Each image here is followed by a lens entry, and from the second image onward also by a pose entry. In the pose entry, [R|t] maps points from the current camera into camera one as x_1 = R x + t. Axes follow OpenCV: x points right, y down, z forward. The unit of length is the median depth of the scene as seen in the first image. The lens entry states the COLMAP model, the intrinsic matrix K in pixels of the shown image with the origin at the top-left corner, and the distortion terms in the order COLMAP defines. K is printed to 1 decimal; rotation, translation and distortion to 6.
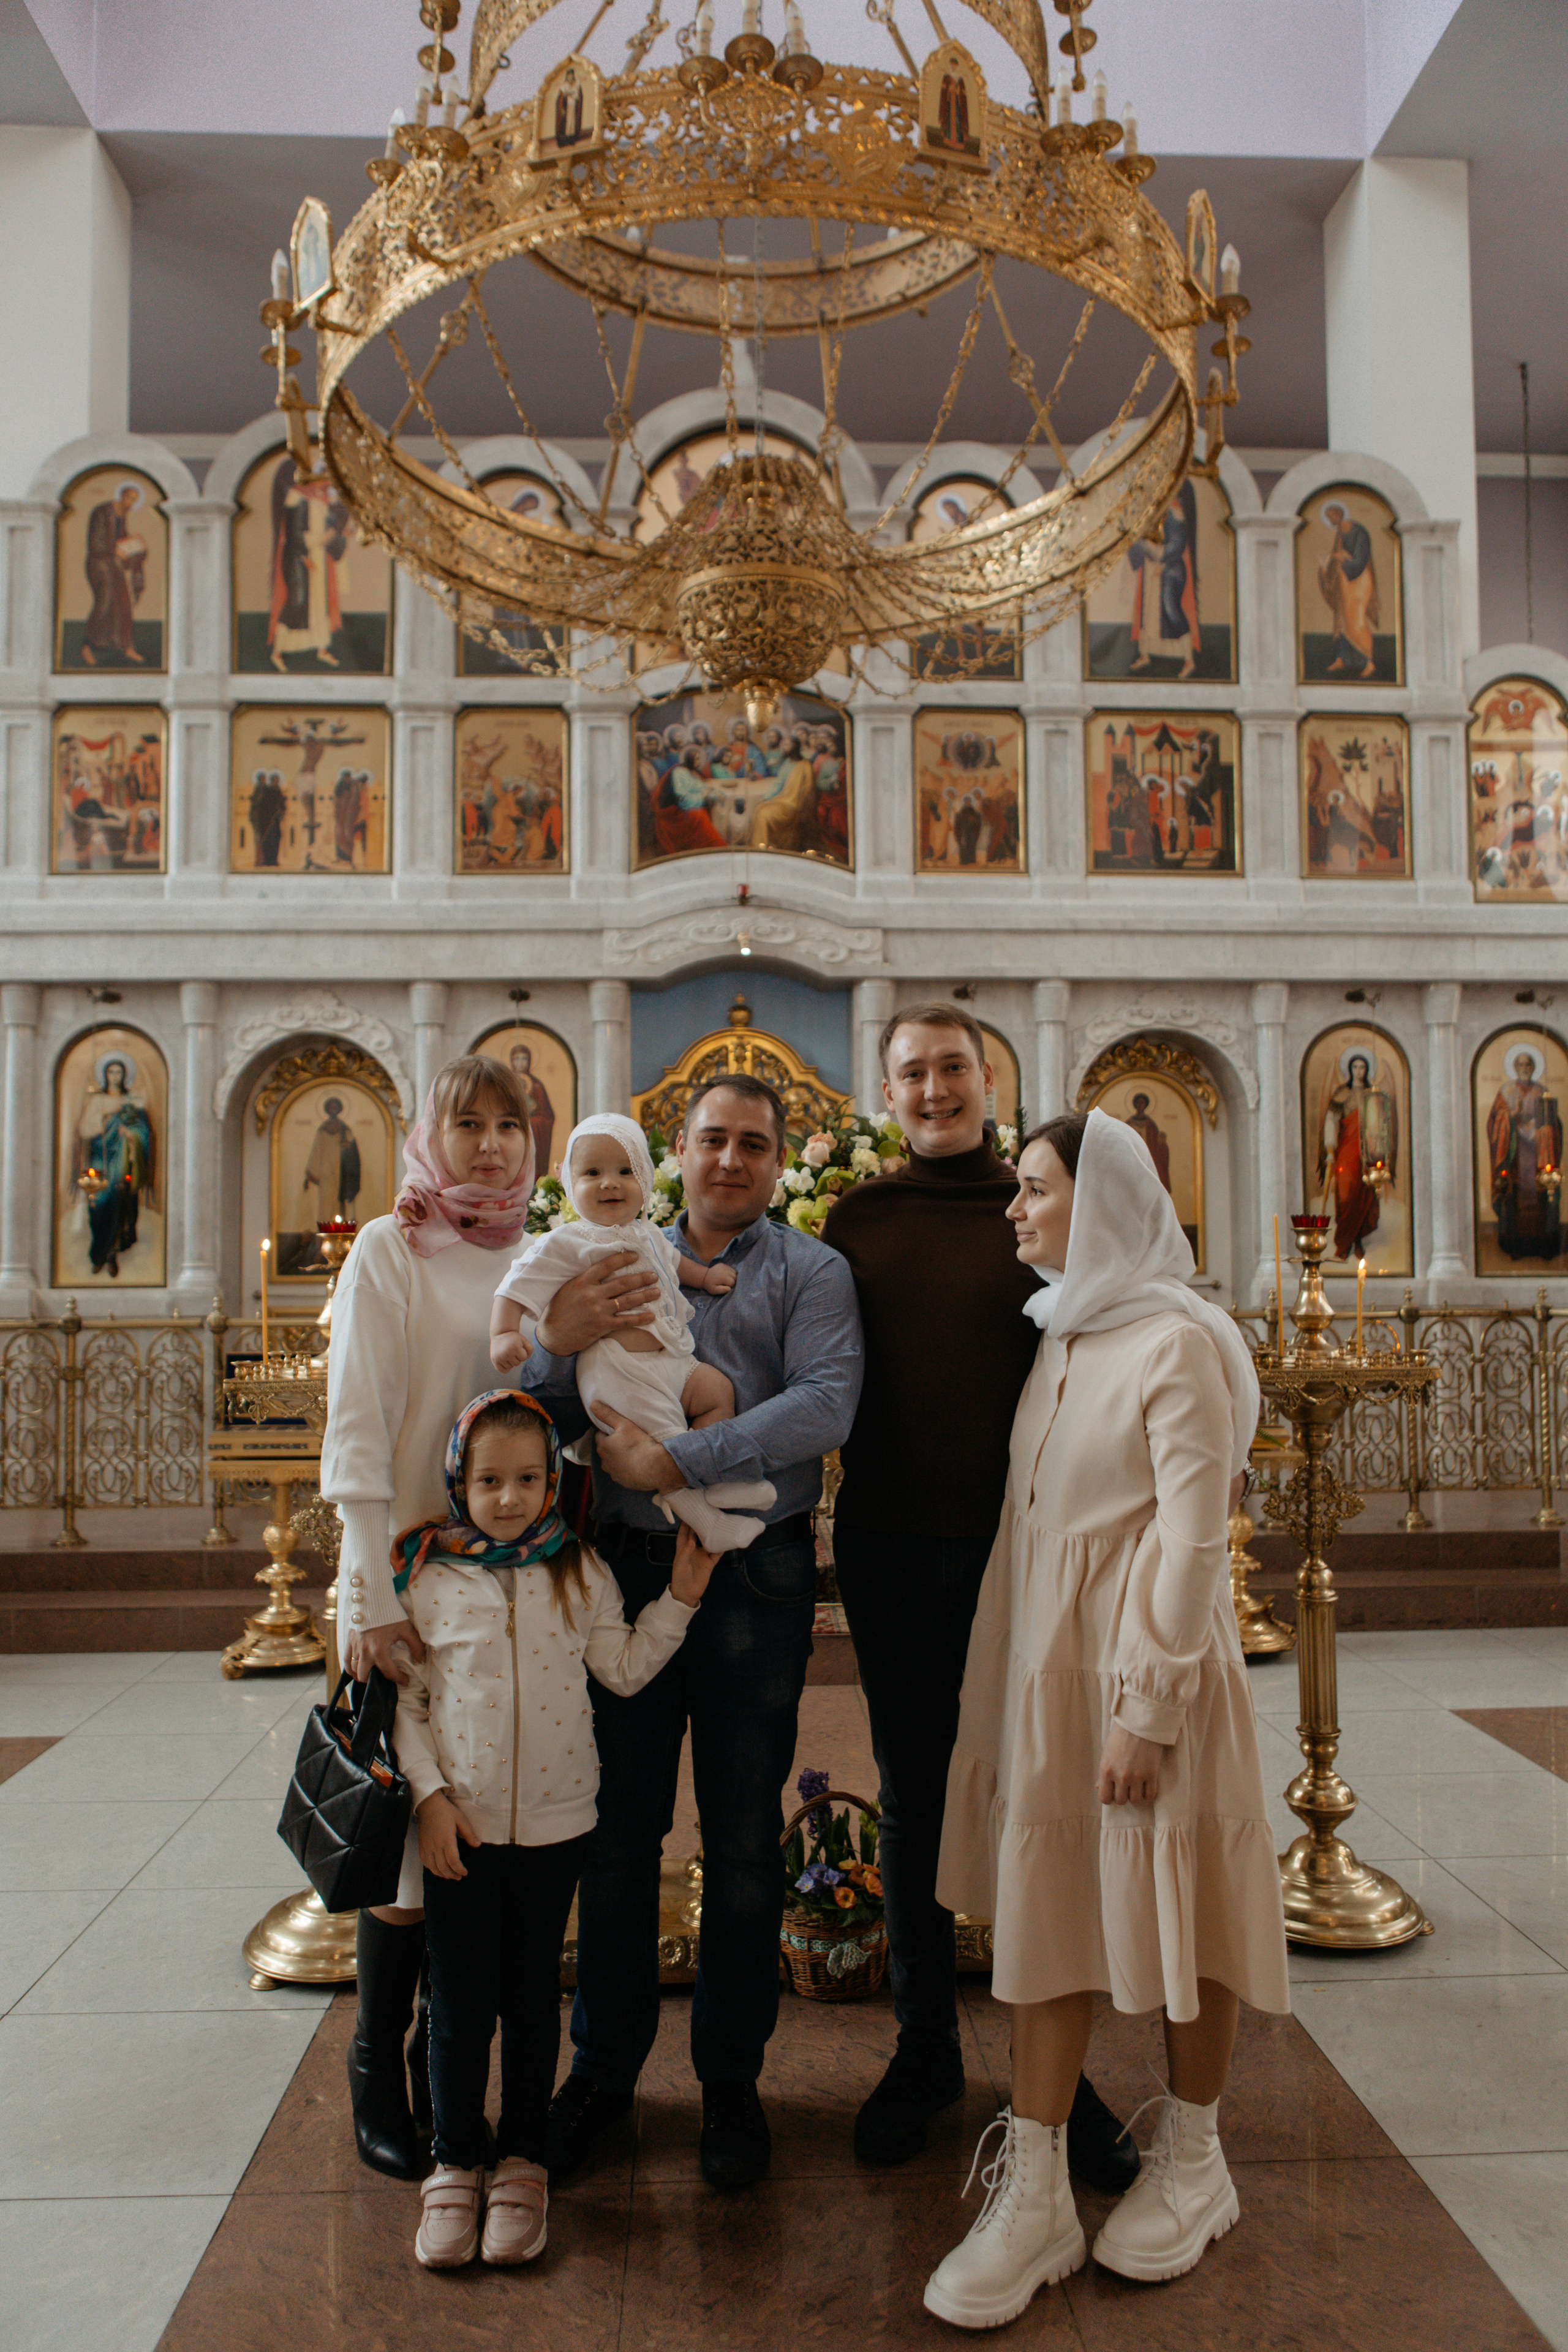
lens RADIAL K [[1579.5, 0, 778.3], [0, 1579.5, 1193.0], [0, 0, 1]] dist [-0.042491, 0.040590]
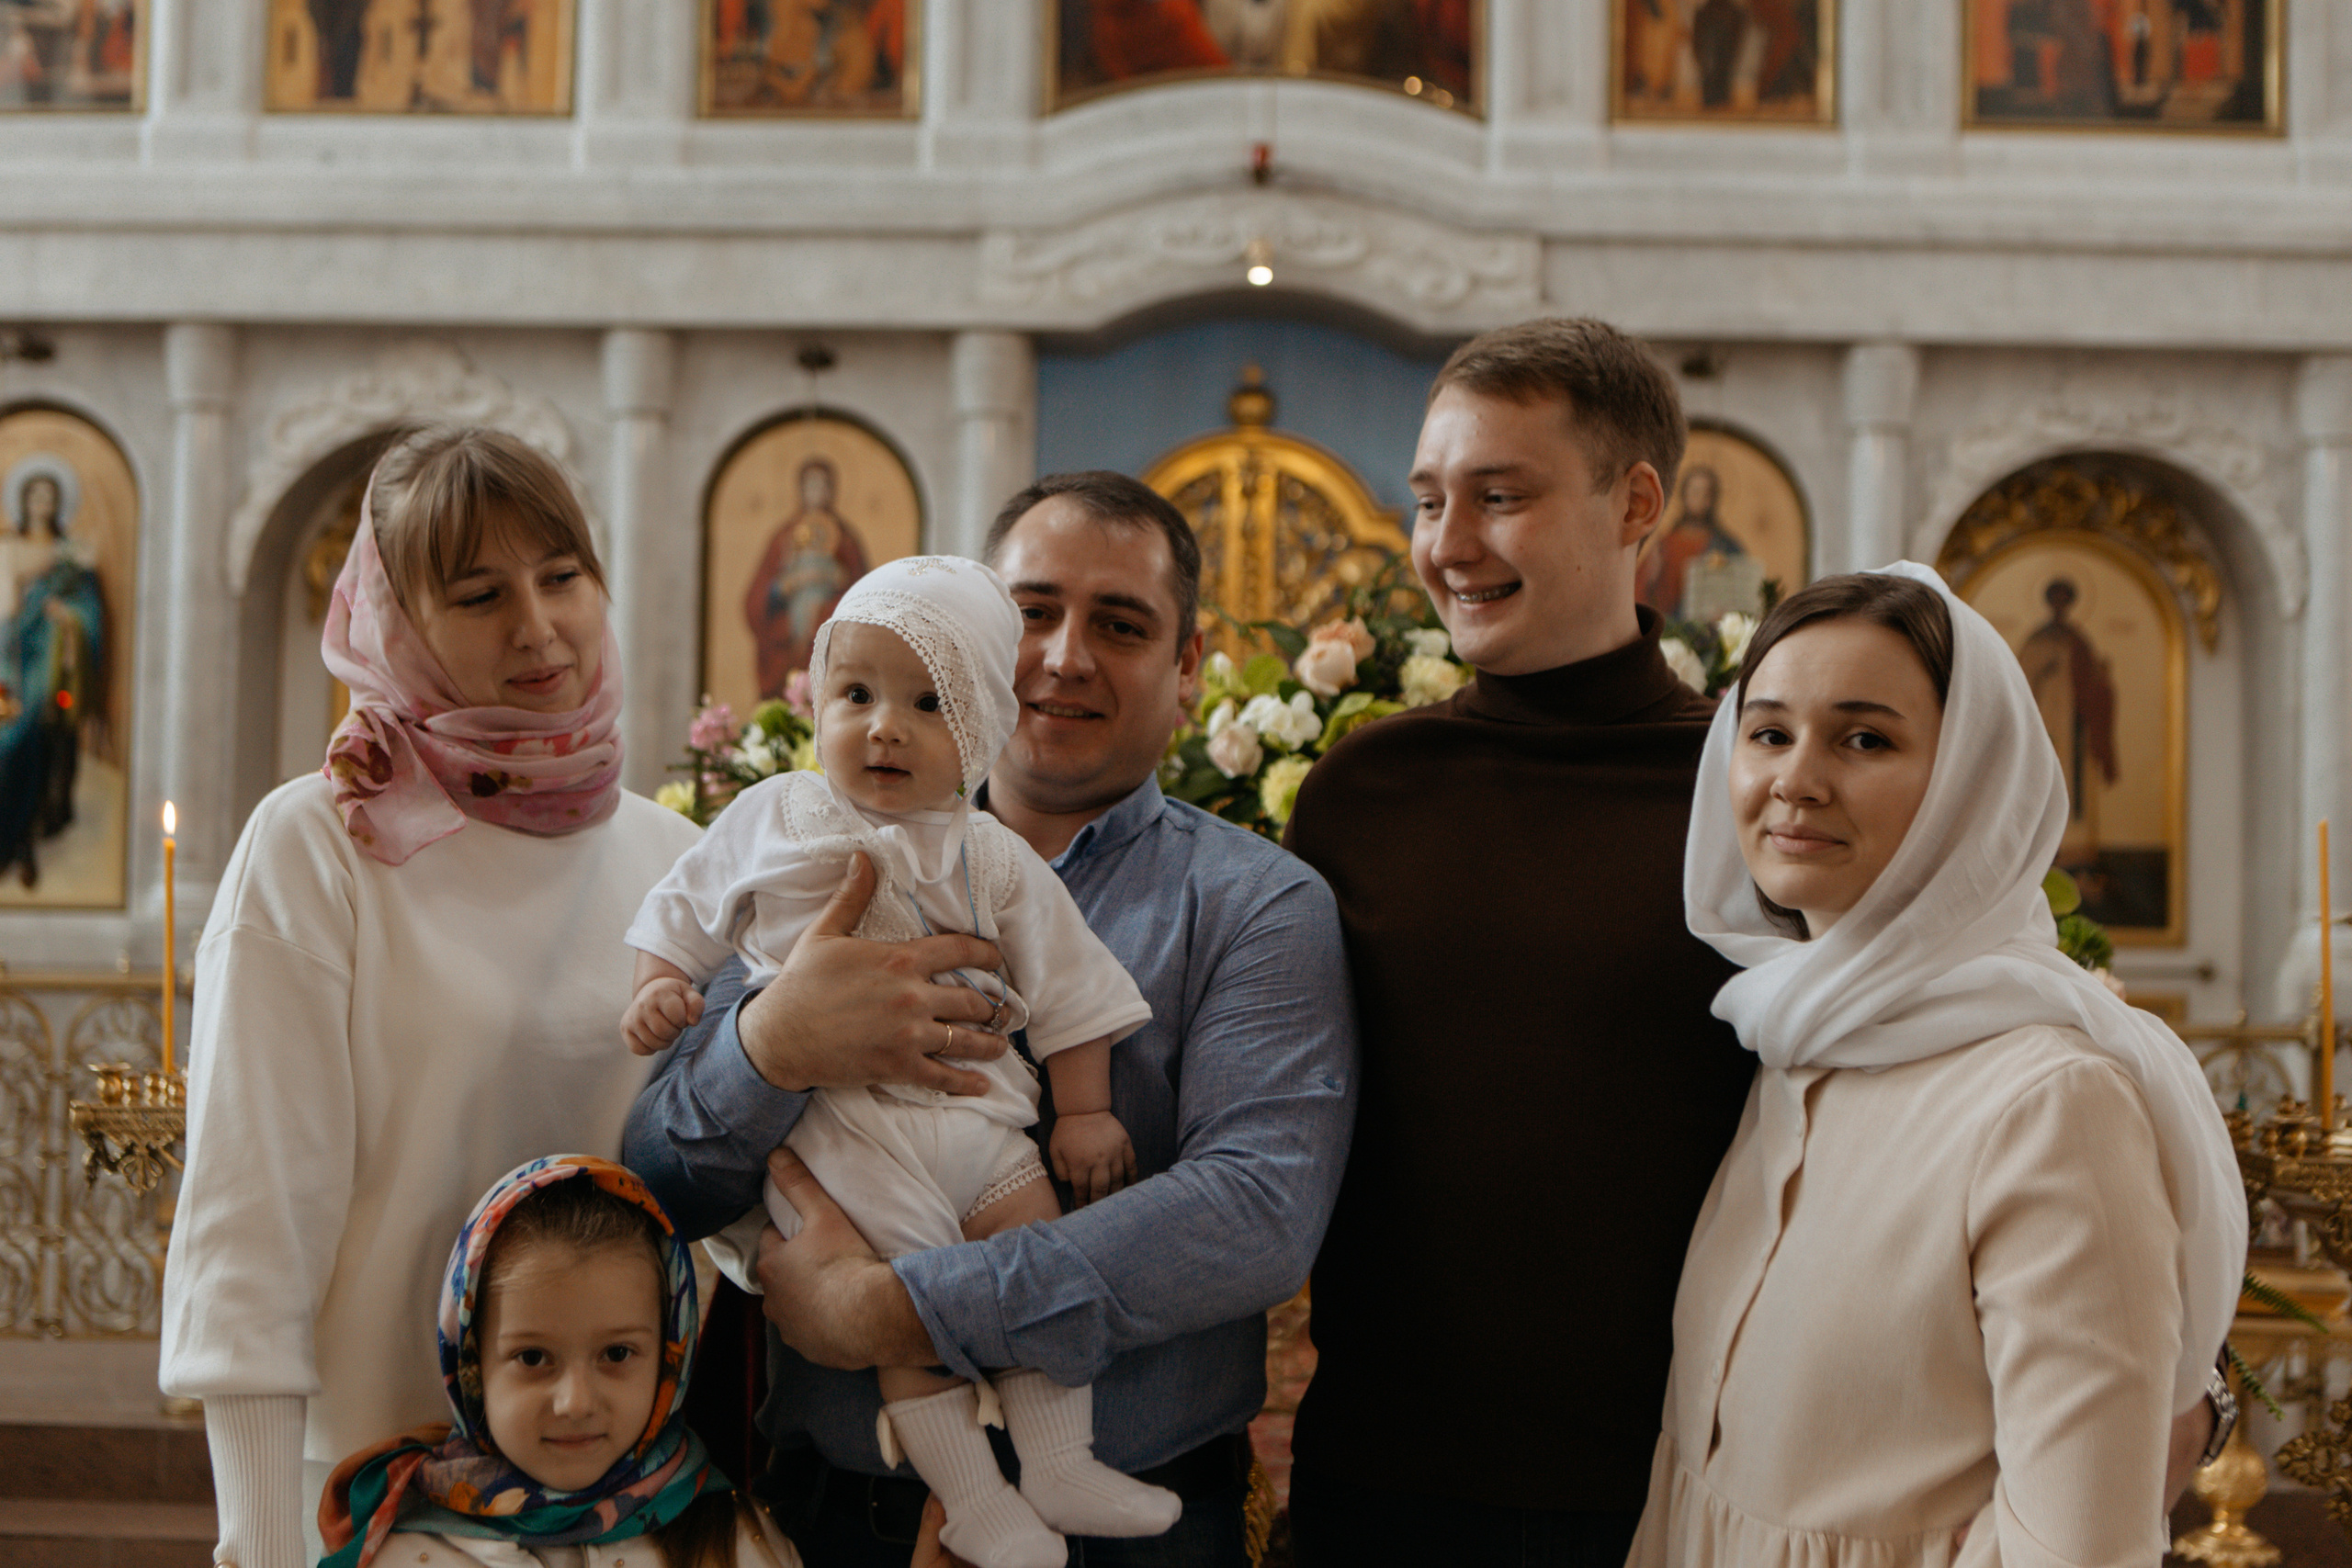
lens RADIAL K [[2989.1, 0, 1115.6], [0, 2989.1, 780.9], [0, 0, 1]] dist [-0.023571, 0.000000]
pose [[0.996056, 0.025135, -0.085087, 0.017557], [-0.024752, 0.999678, 0.005557, 0.003026], [0.085199, -0.003429, 0.996358, 0.046663]]
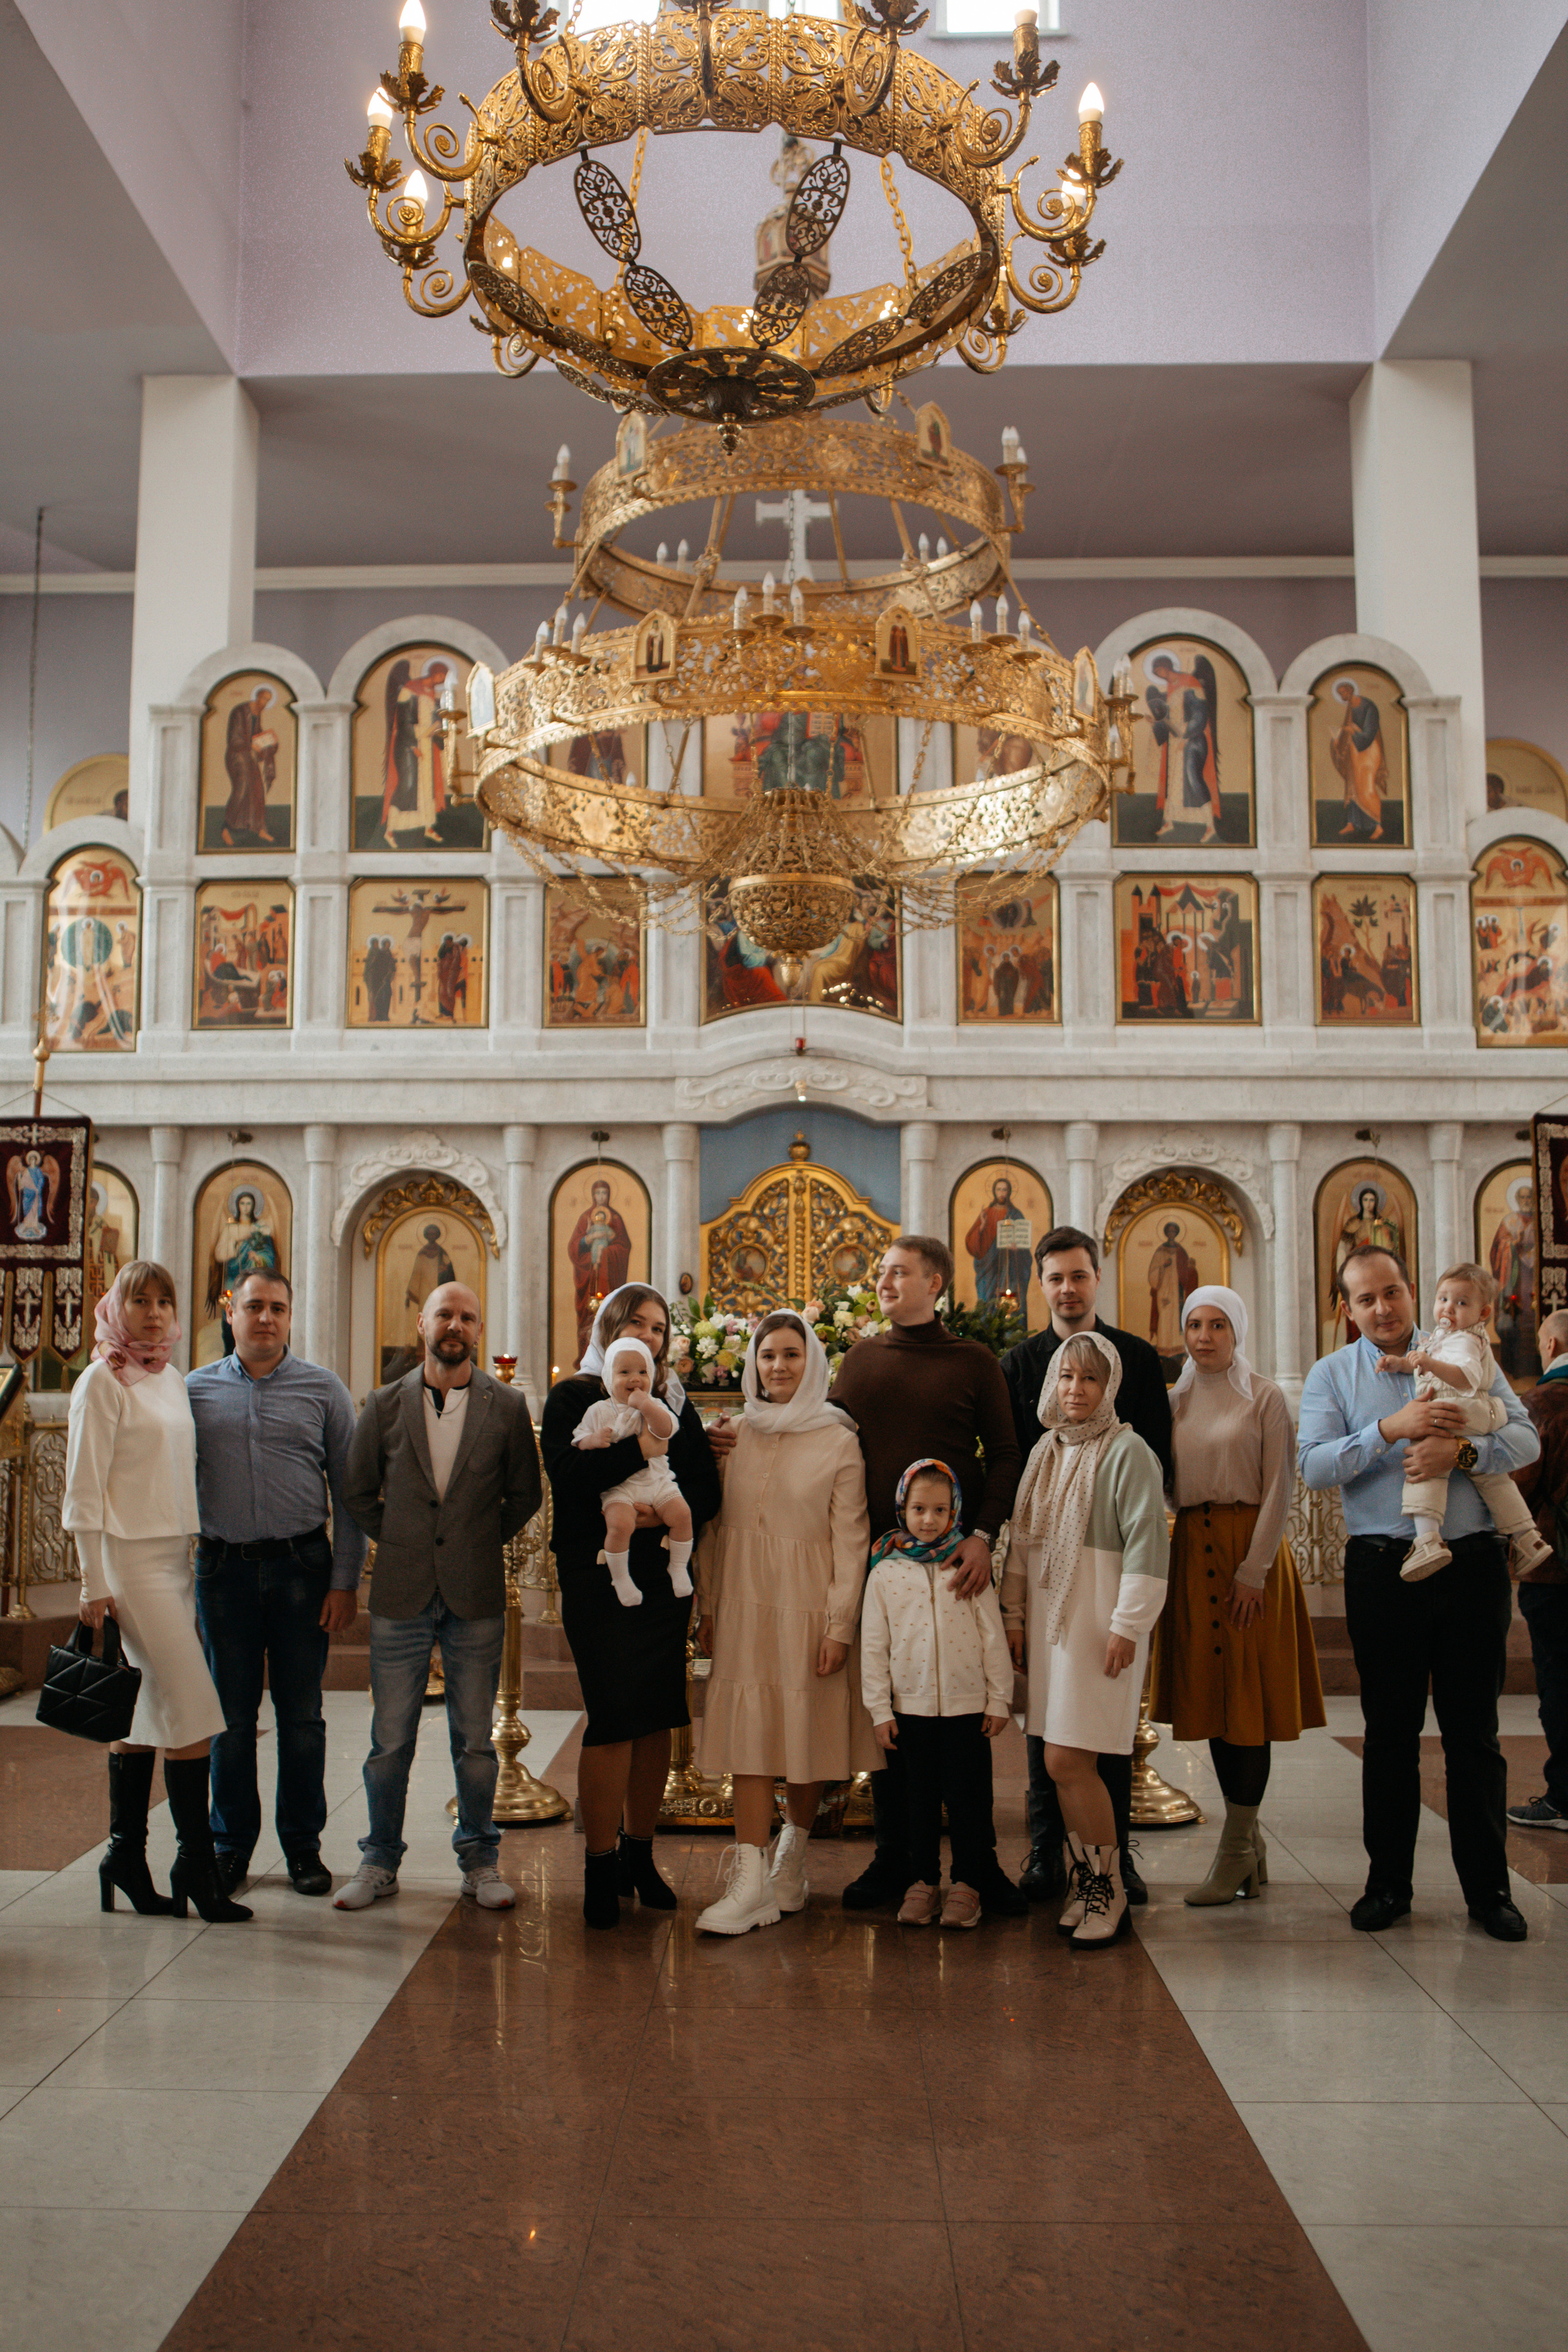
lens RADIAL K [[1986.6, 0, 757.1], [0, 1986.6, 1163.8], [0, 0, 1]] dist [-0.043378, 0.102943]
pose [[0.997523, 0.001129, -0.070333, 0.045589], [-0.005141, 0.998367, -0.056901, -0.025663], [0.070154, 0.057122, 0.995899, -0.392990]]
